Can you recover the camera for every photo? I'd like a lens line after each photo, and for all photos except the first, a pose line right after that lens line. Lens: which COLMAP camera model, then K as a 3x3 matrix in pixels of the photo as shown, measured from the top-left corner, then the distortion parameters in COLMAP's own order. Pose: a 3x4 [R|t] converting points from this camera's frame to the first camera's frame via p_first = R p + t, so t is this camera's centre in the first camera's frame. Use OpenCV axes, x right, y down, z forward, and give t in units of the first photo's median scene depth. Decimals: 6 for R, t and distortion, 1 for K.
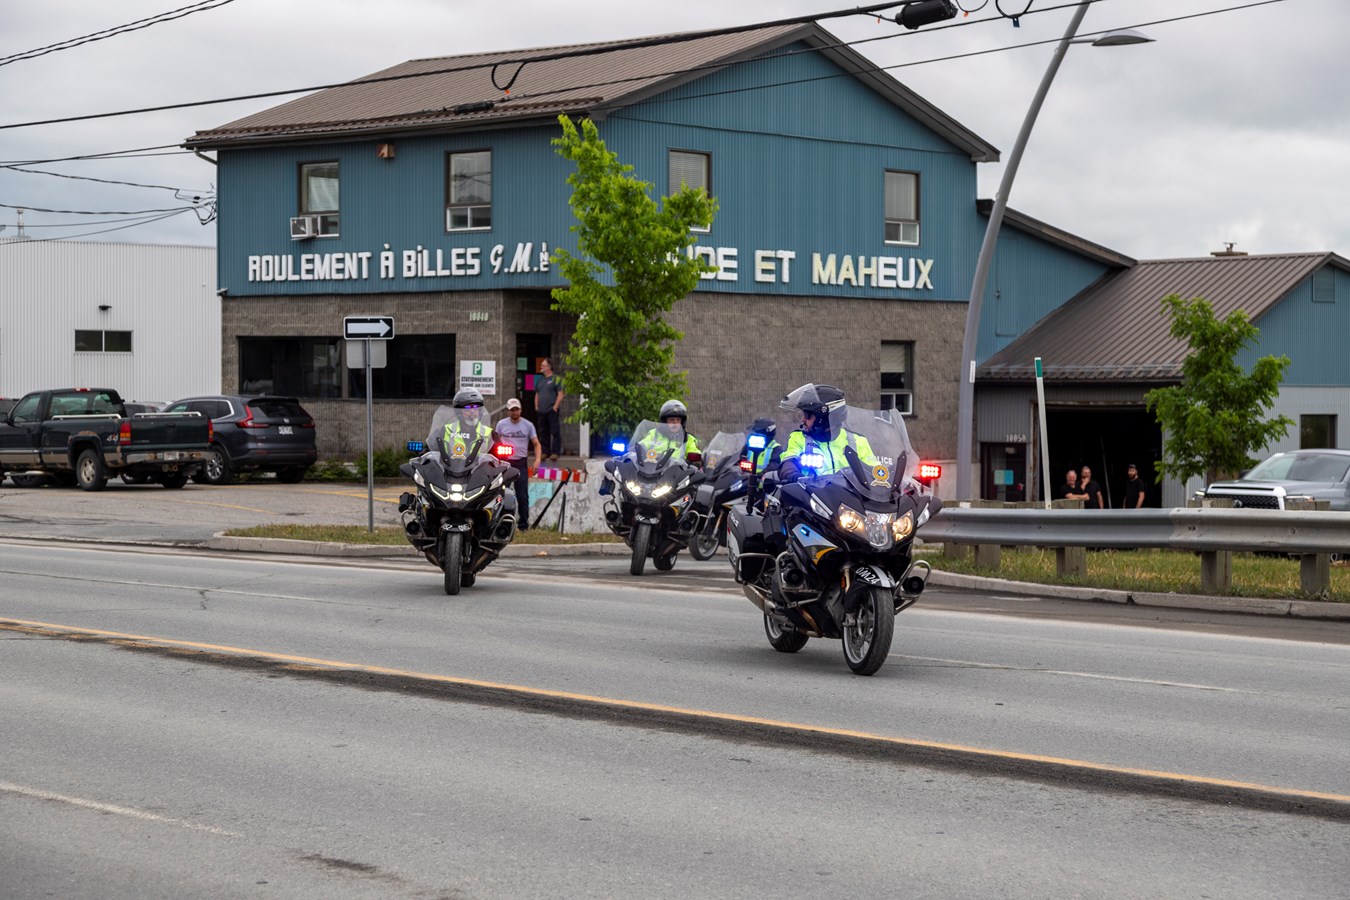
lens RADIAL K [[3008.4, 0, 674.5], [0, 3008.4, 449.3], [0, 0, 1]] dist [0.053165, 0.000000]
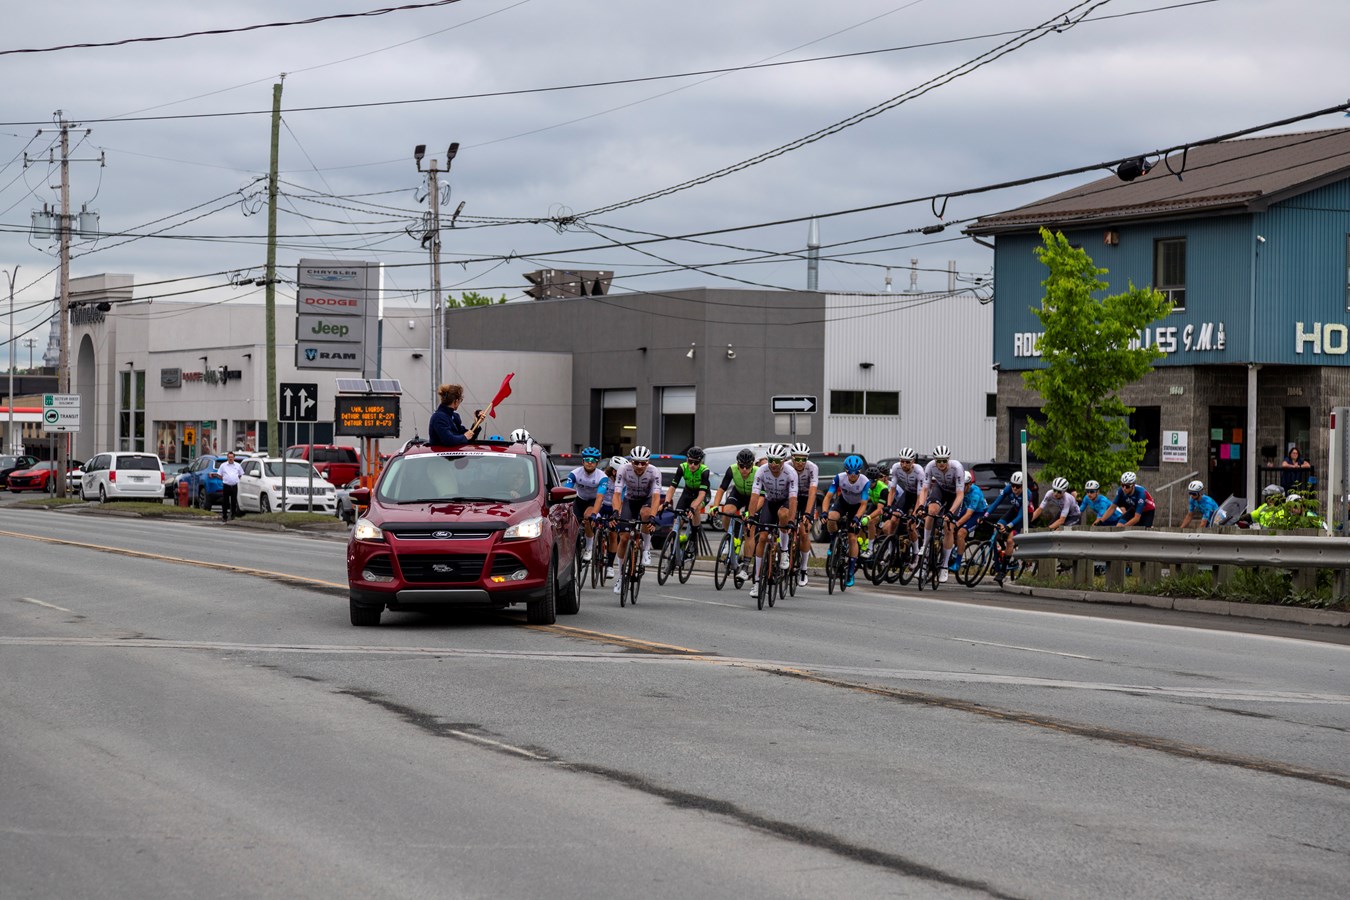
lens RADIAL K [[3948.8, 0, 675.6], [0, 3948.8, 447.6], [0, 0, 1]] dist [0.012284, 0.000000]
pose [[0.917986, 0.008994, -0.396510, 0.327110], [-0.018879, 0.999600, -0.021035, 0.009710], [0.396162, 0.026796, 0.917789, -0.370639]]
